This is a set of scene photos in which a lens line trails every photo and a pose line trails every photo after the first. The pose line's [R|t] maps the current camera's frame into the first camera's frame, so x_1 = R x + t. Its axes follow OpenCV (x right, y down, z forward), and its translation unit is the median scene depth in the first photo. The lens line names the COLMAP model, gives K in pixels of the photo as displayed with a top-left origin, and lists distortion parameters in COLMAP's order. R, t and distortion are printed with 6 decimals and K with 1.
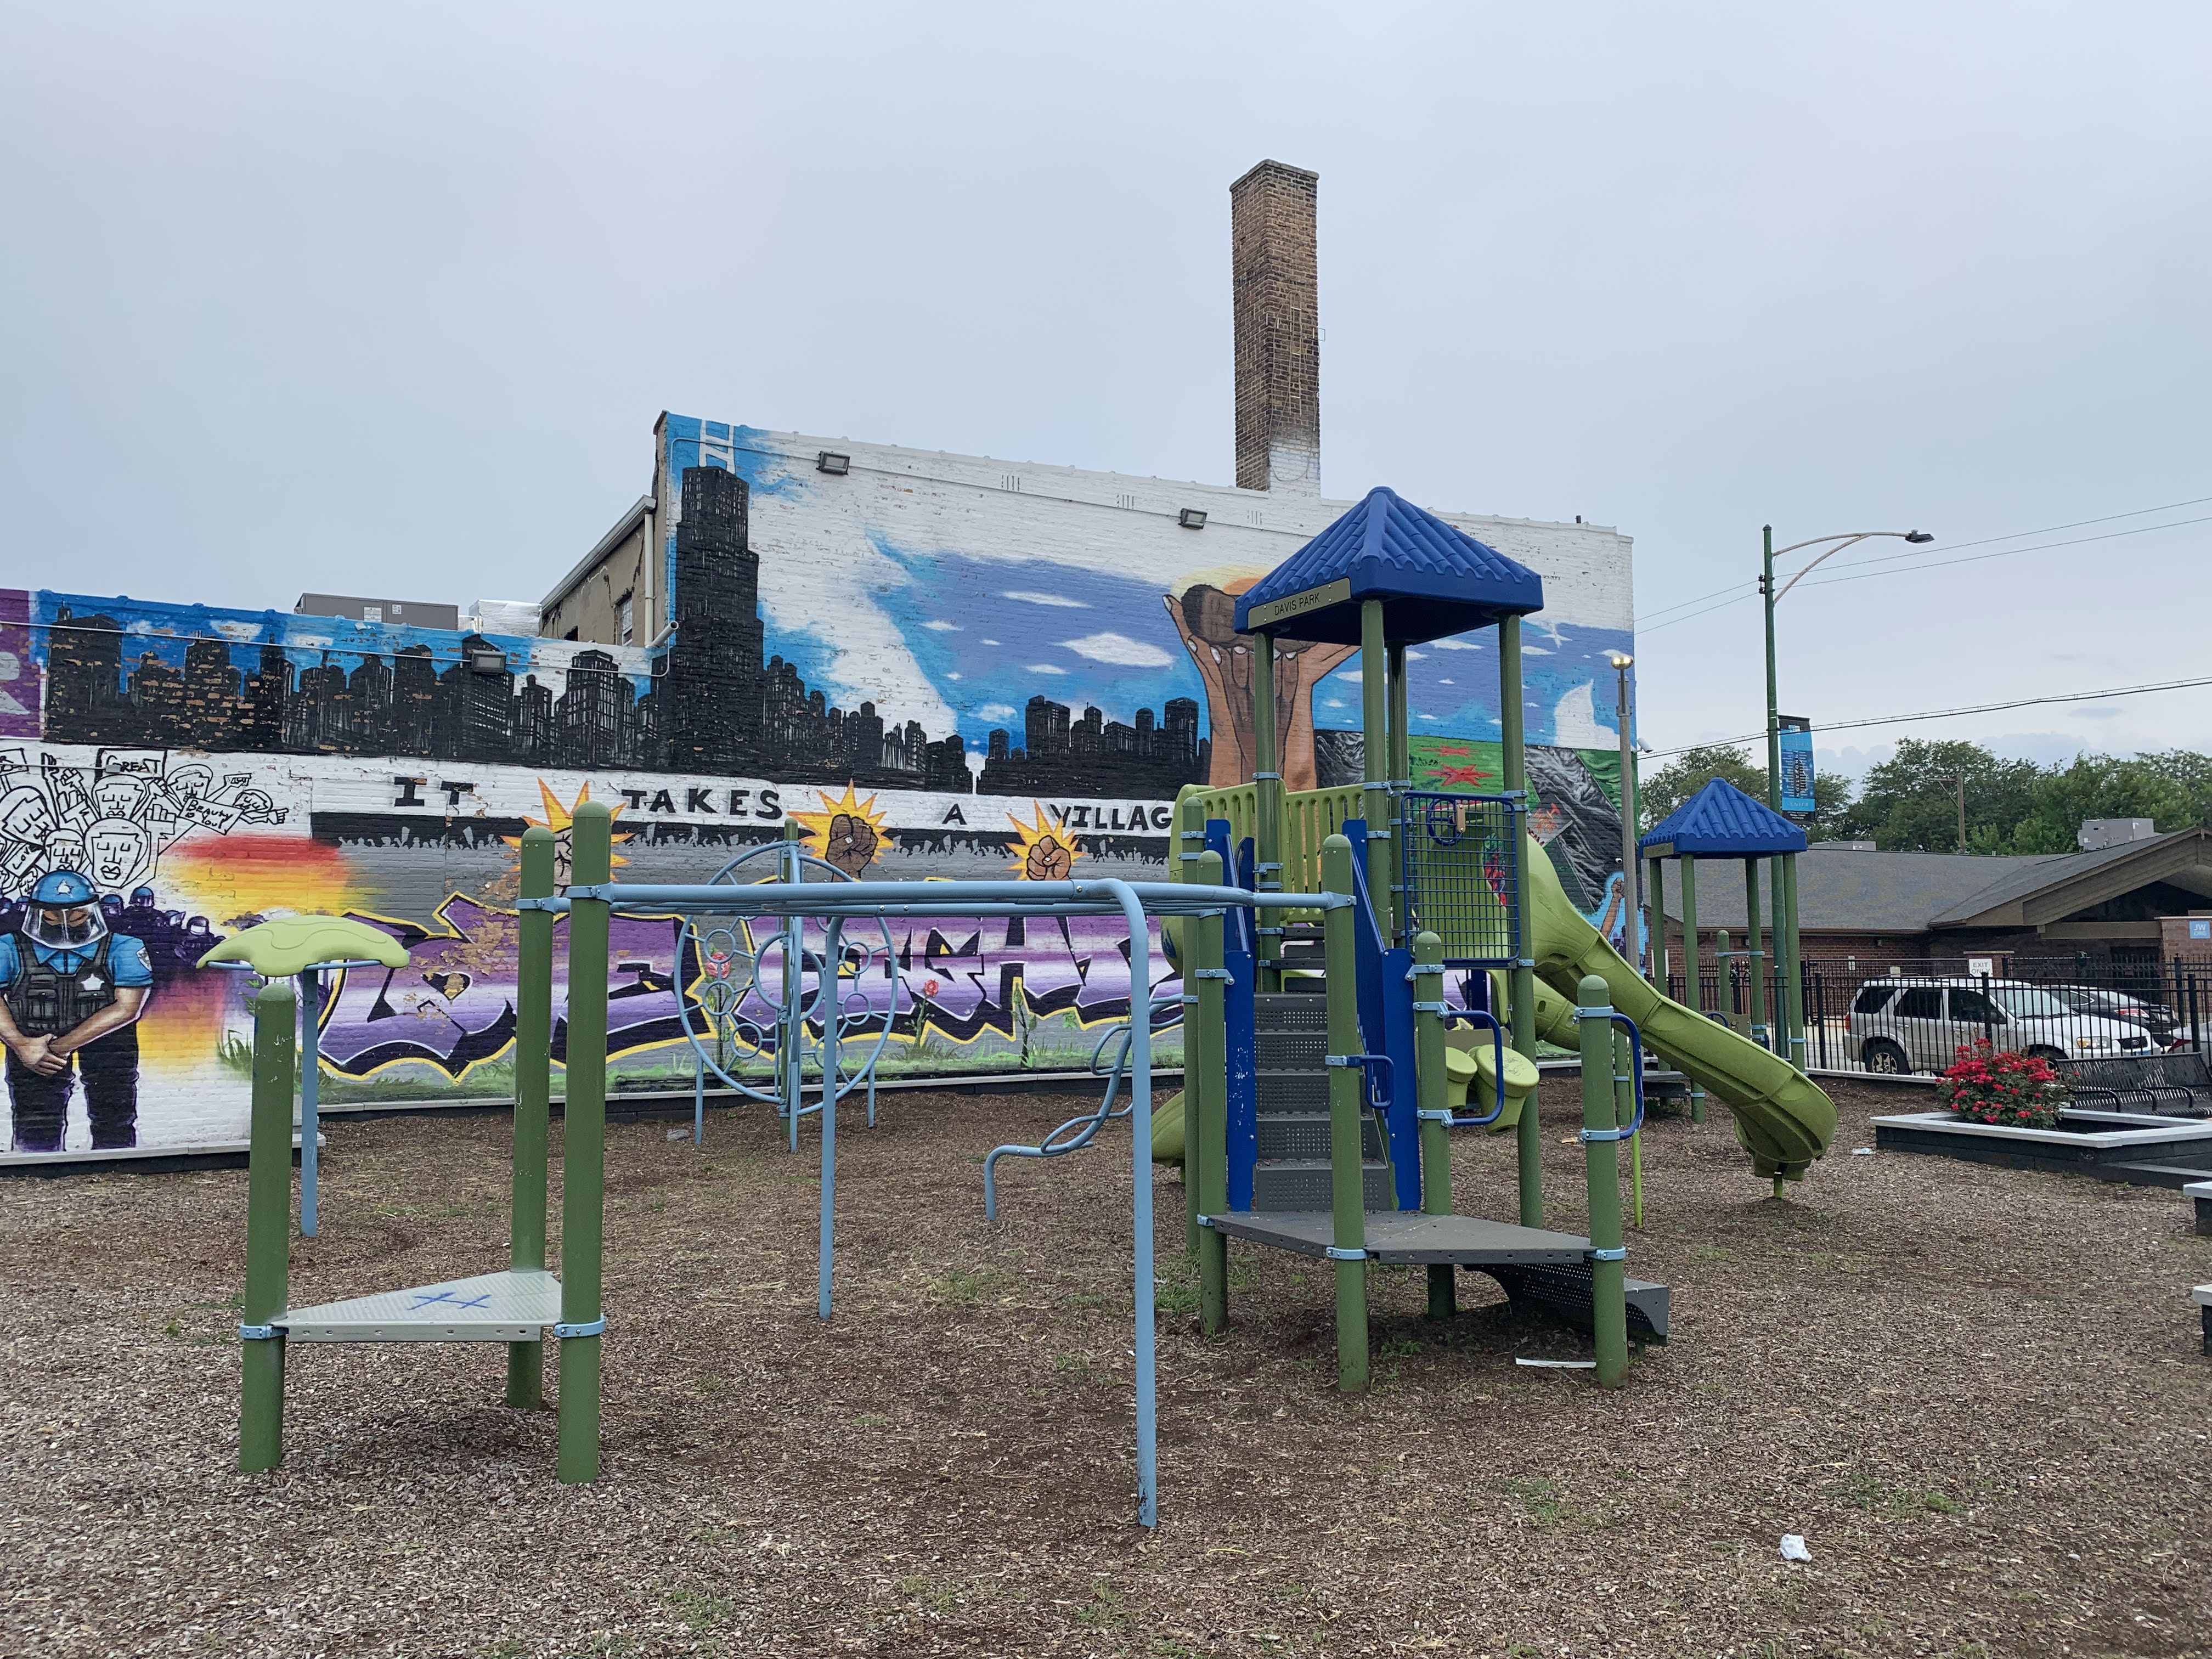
lens RADIAL K [[1702.5, 0, 1087.8], [0, 1702.5, 818.5], [0, 0, 1]] dist [0.065236, -0.066973]
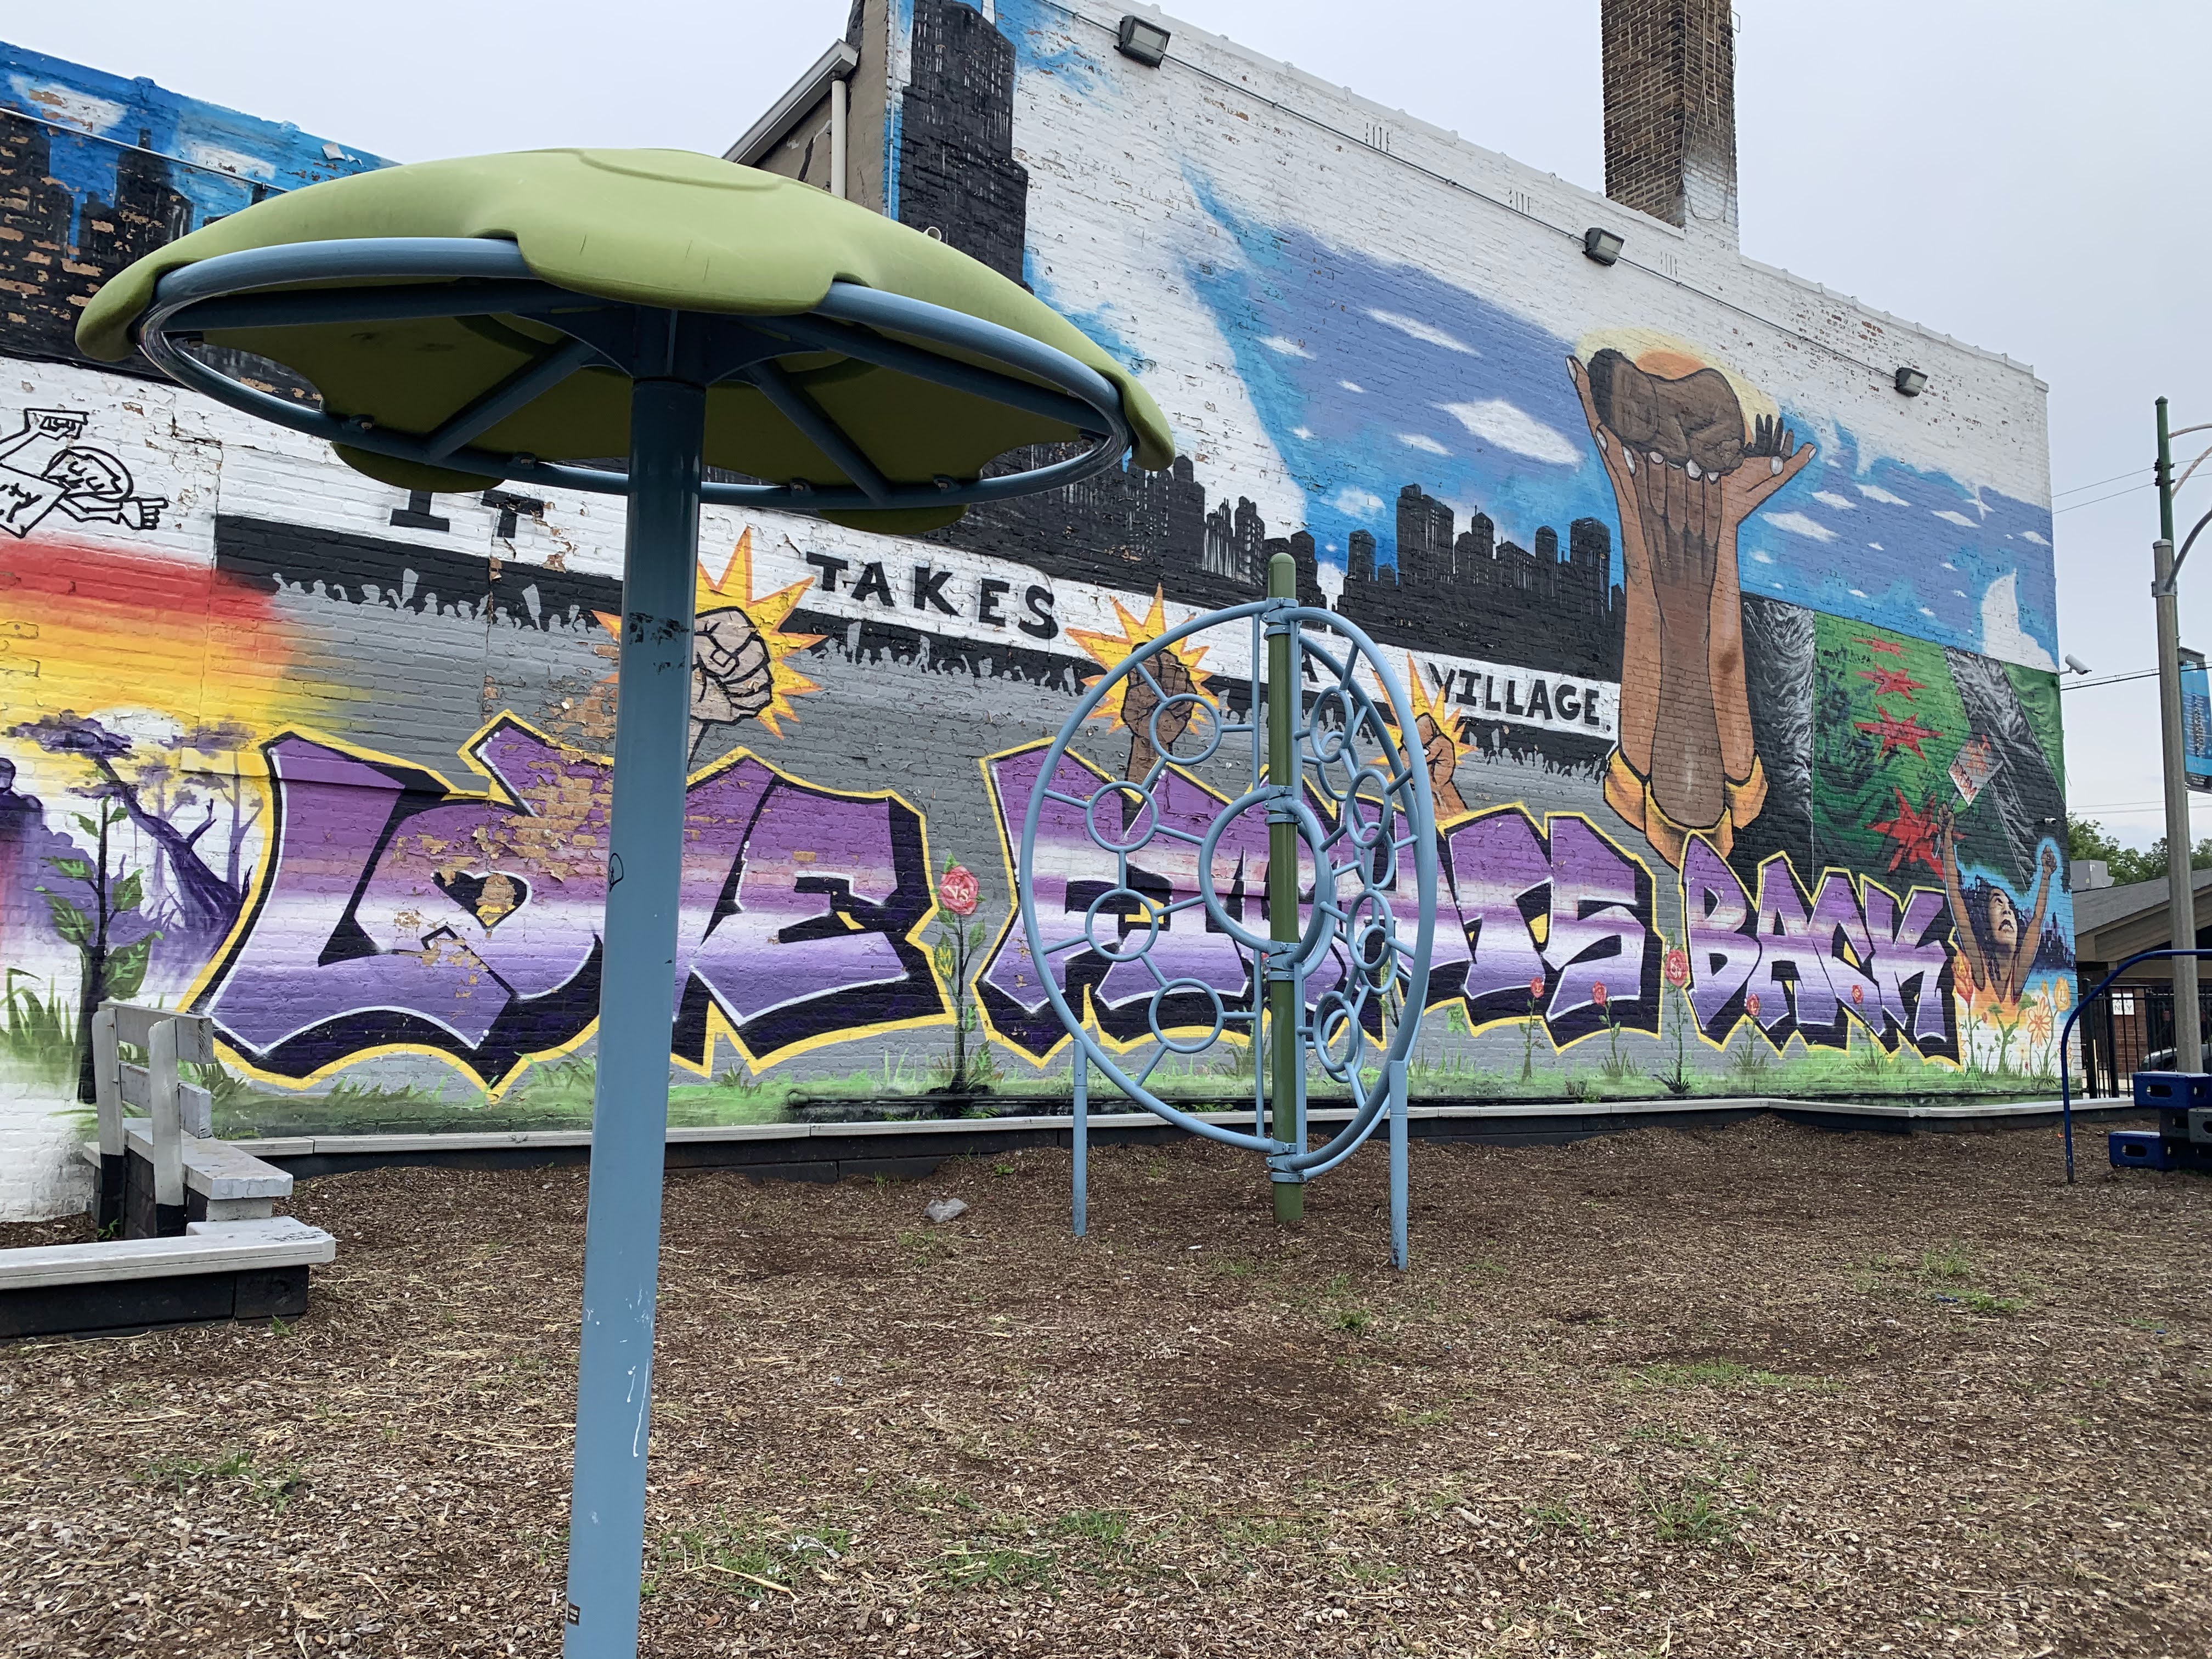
lens RADIAL K [[1702.5, 0, 1071.3], [0, 1702.5, 815.6], [0, 0, 1]] dist [0.065236, -0.066973]
pose [[0.992302, 0.036739, 0.118263, -0.229144], [-0.033798, 0.999070, -0.026782, 0.070008], [-0.119137, 0.022579, 0.992621, 0.426602]]
